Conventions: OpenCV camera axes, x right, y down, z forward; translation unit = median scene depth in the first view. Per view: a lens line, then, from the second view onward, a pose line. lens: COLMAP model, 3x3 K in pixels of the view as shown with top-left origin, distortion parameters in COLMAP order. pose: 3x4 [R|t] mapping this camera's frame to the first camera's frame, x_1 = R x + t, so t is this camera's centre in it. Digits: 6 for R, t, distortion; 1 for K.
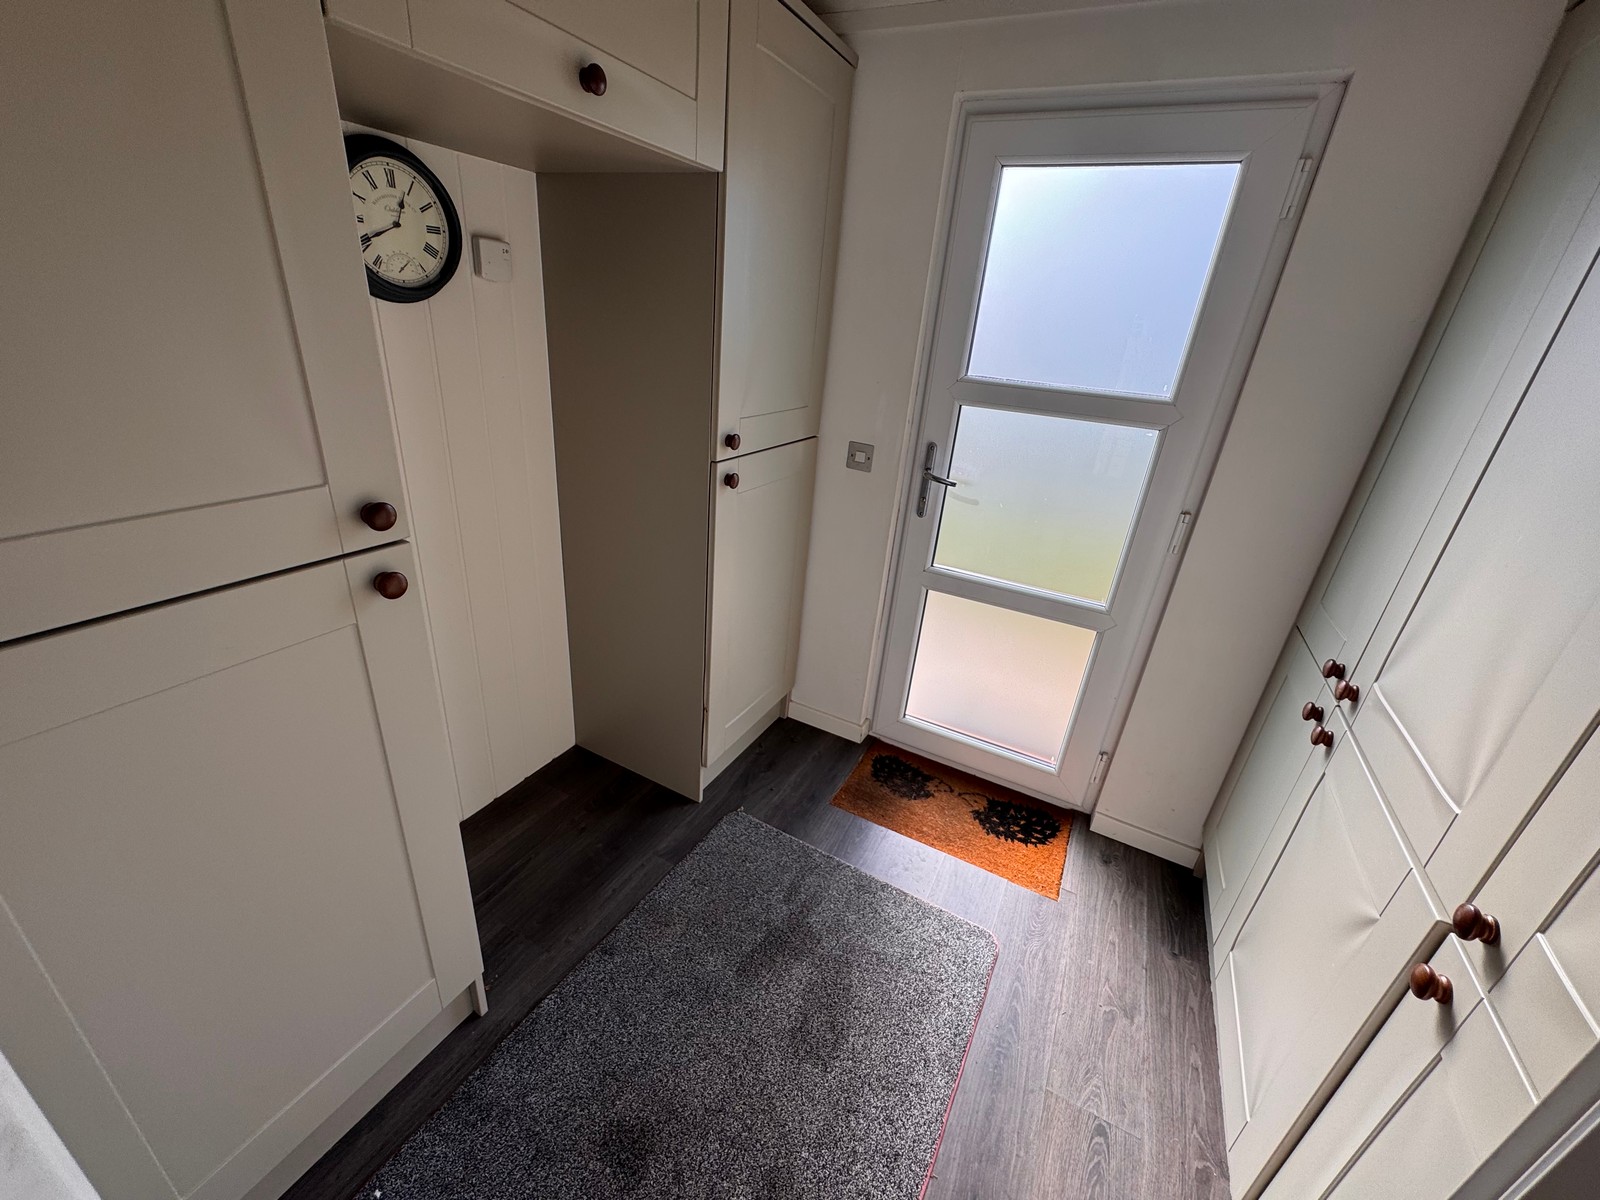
lens RADIAL K [[635.5, 0, 799.6], [0, 635.5, 599.1], [0, 0, 1]] dist [-0.000966, 0.000056]
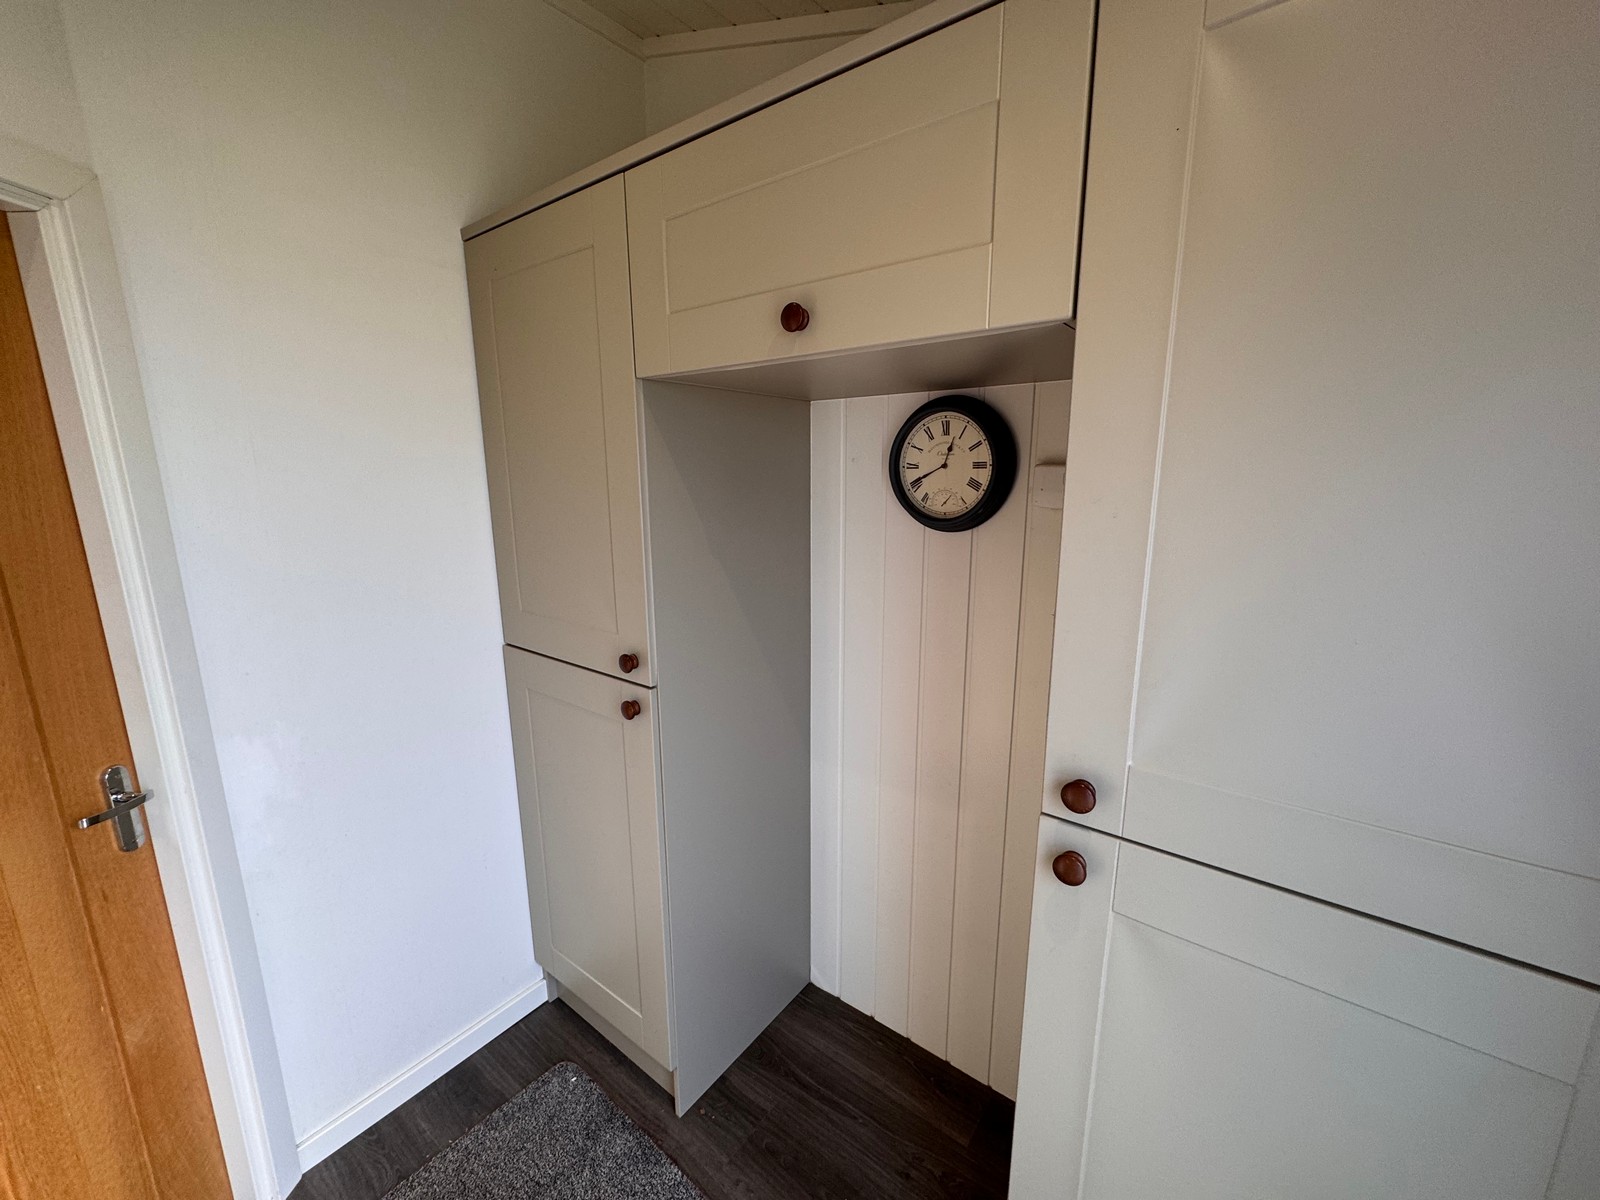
lens RADIAL K [[635.5, 0, 799.6], [0, 635.5, 599.1], [0, 0, 1]] dist [-0.000966, 0.000056]
pose [[-0.170494, 0.115153, -0.978607, 0.473165], [-0.411955, 0.893858, 0.176952, -0.460809], [0.895112, 0.433311, -0.104960, 0.957852]]
